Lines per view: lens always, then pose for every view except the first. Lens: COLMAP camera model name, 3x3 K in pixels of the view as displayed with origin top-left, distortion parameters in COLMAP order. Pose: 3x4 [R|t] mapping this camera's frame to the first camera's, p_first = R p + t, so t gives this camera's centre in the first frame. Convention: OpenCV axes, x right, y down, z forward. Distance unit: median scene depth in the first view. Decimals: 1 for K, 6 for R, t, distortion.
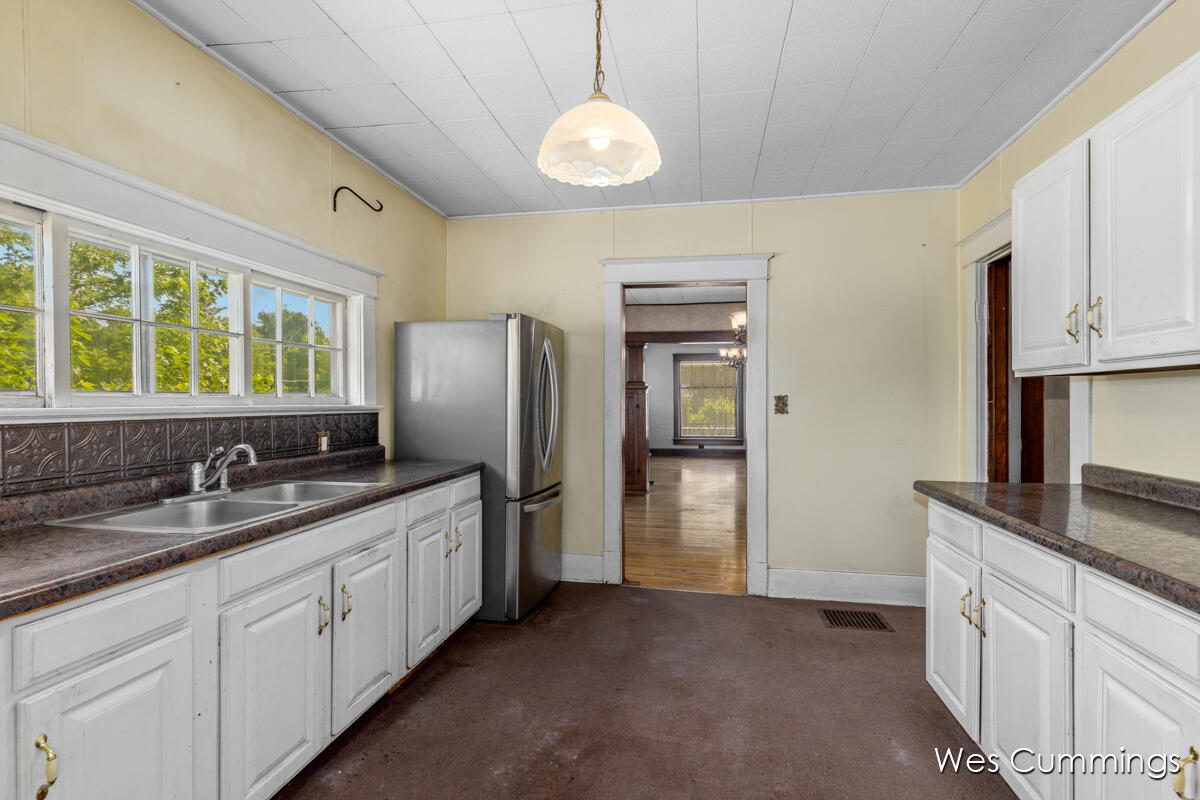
lens RADIAL K [[540.4, 0, 602.9], [0, 540.4, 400.7], [0, 0, 1]] dist [0.006216, -0.000150]
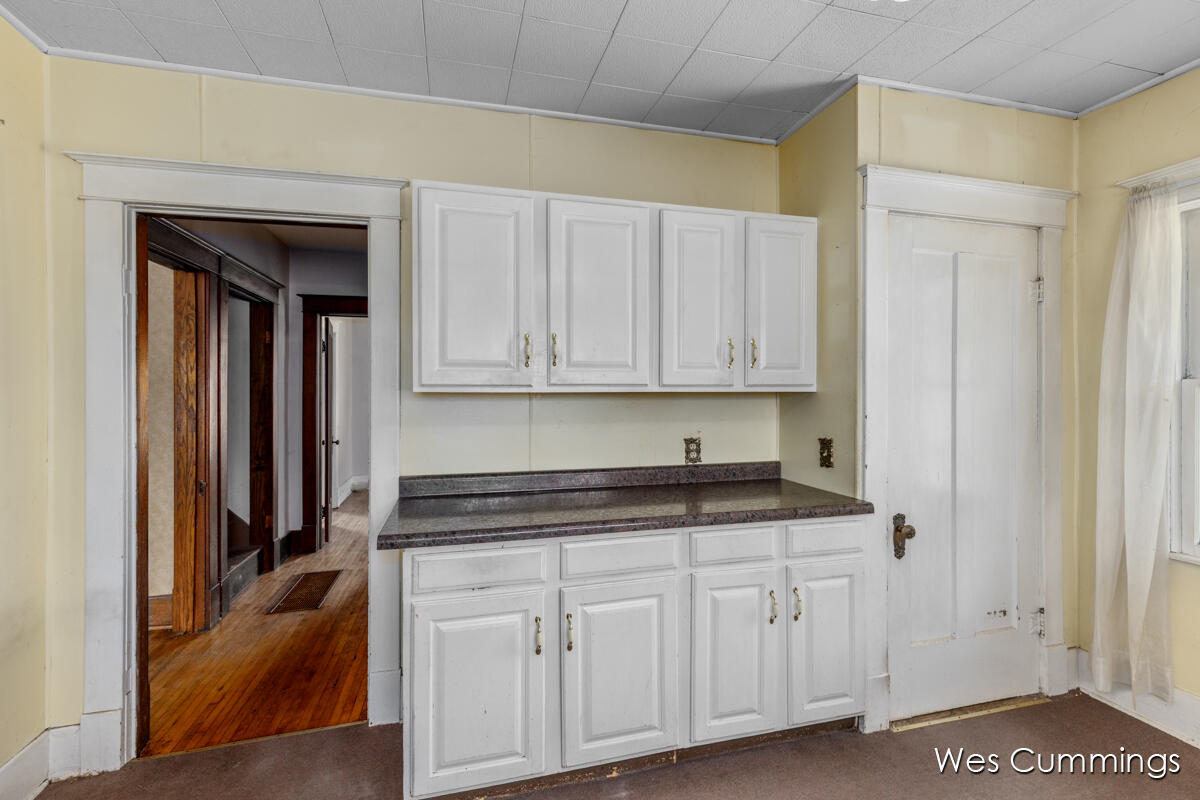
lens RADIAL K [[540.4, 0, 603.3], [0, 540.4, 389.8], [0, 0, 1]] dist [0.006216, -0.000150]
pose [[-0.438586, 0.008623, 0.898648, -0.229510], [0.005949, 0.999960, -0.006692, -0.042844], [-0.898669, 0.002412, -0.438620, 1.219176]]
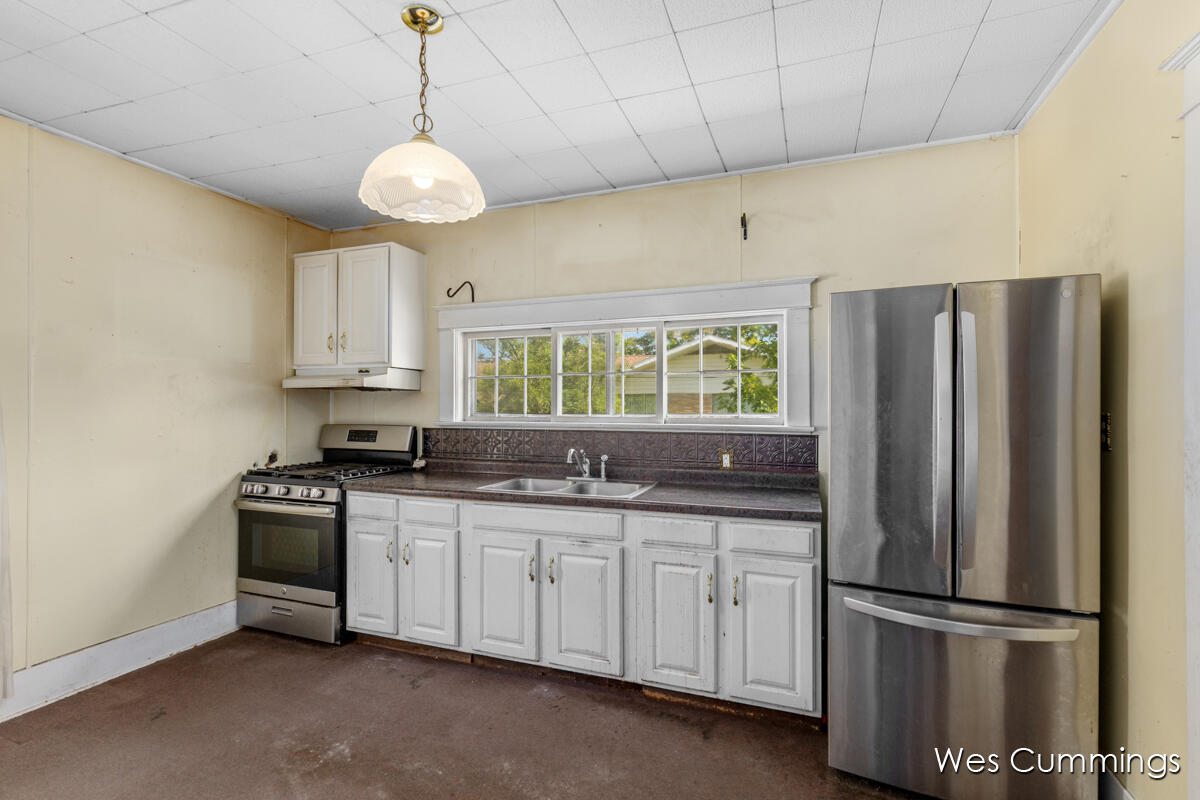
lens RADIAL K [[540.4, 0, 604.2], [0, 540.4, 404.0], [0, 0, 1]] dist [0.006216, -0.000150]
pose [[-0.155721, -0.001842, -0.987799, 0.816767], [-0.004704, 0.999988, -0.001123, -0.043206], [0.987790, 0.004472, -0.155728, 1.293699]]
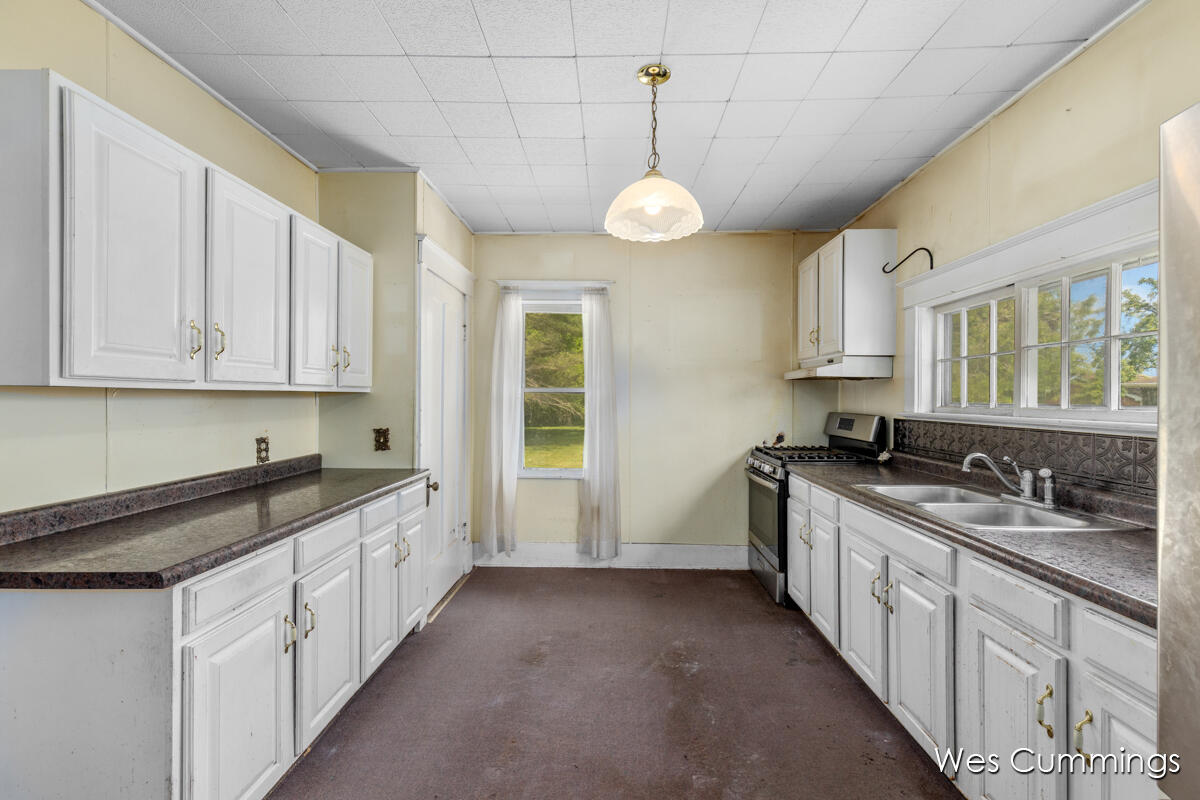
lens RADIAL K [[540.4, 0, 609.2], [0, 540.4, 401.1], [0, 0, 1]] dist [0.006216, -0.000150]
pose [[-0.985315, 0.002844, -0.170721, 0.263963], [0.000786, 0.999926, 0.012116, -0.036907], [0.170743, 0.011804, -0.985245, 1.907816]]
